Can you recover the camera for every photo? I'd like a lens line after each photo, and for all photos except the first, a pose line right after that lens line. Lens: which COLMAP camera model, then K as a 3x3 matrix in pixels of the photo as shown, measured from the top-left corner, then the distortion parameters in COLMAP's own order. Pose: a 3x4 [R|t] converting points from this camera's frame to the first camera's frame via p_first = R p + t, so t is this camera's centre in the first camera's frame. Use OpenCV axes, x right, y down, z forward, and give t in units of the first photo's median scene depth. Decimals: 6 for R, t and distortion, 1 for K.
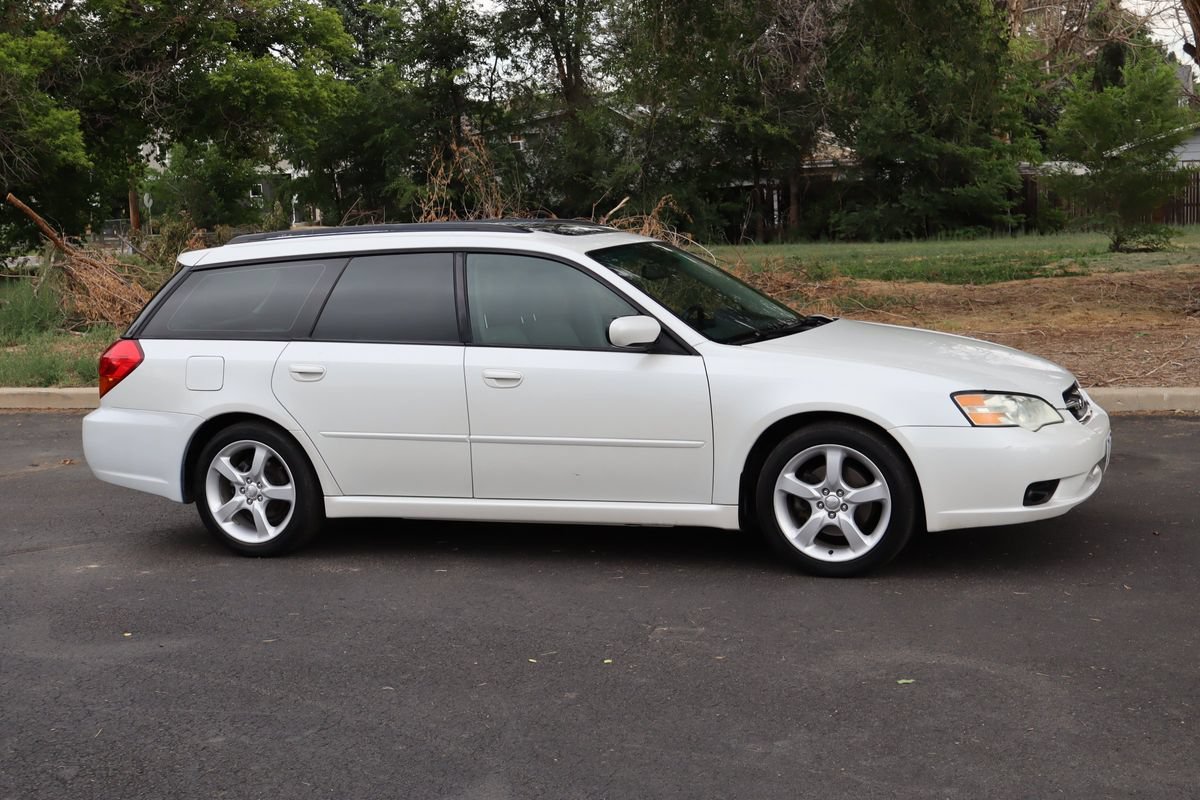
lens RADIAL K [[1652.4, 0, 599.6], [0, 1652.4, 417.3], [0, 0, 1]] dist [0.011065, -0.029881]
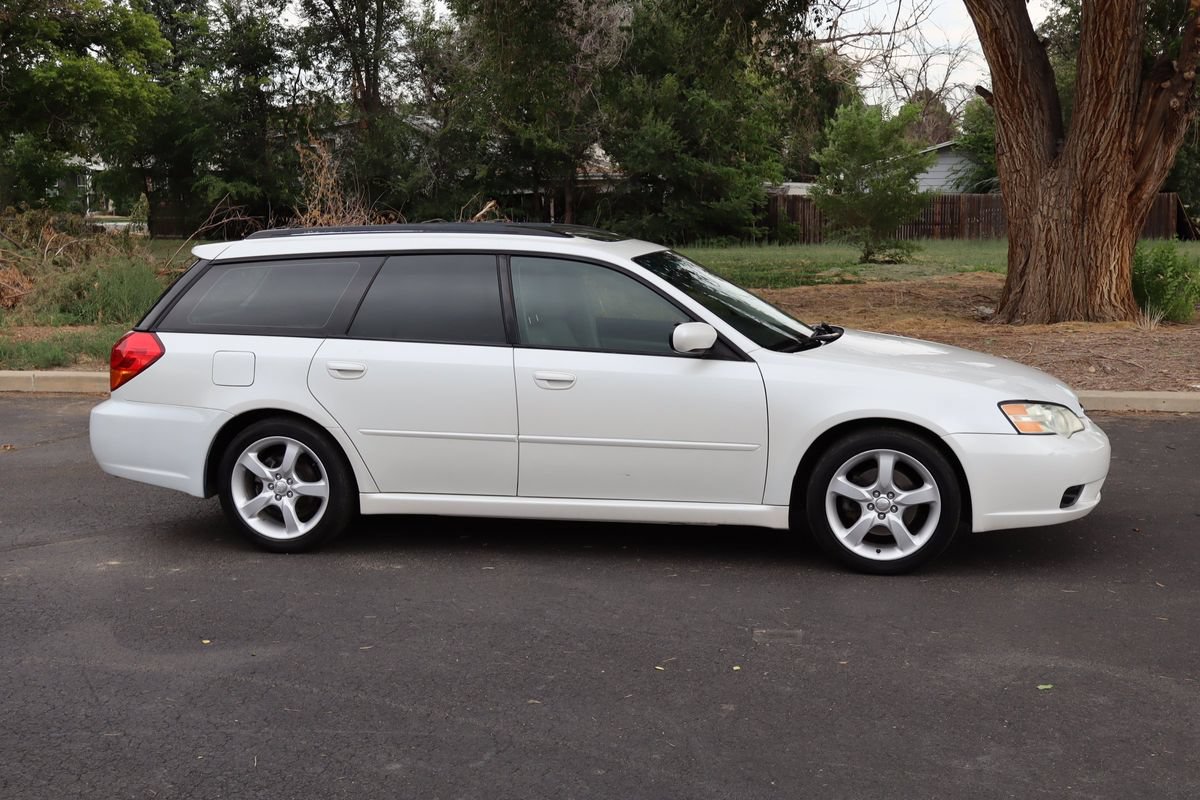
lens RADIAL K [[1447.9, 0, 600.0], [0, 1447.9, 400.0], [0, 0, 1]] dist [0.008414, -0.025897]
pose [[0.985696, 0.013097, 0.168024, -0.170222], [-0.013663, 0.999904, 0.002212, -0.012773], [-0.167979, -0.004476, 0.985780, 0.105646]]
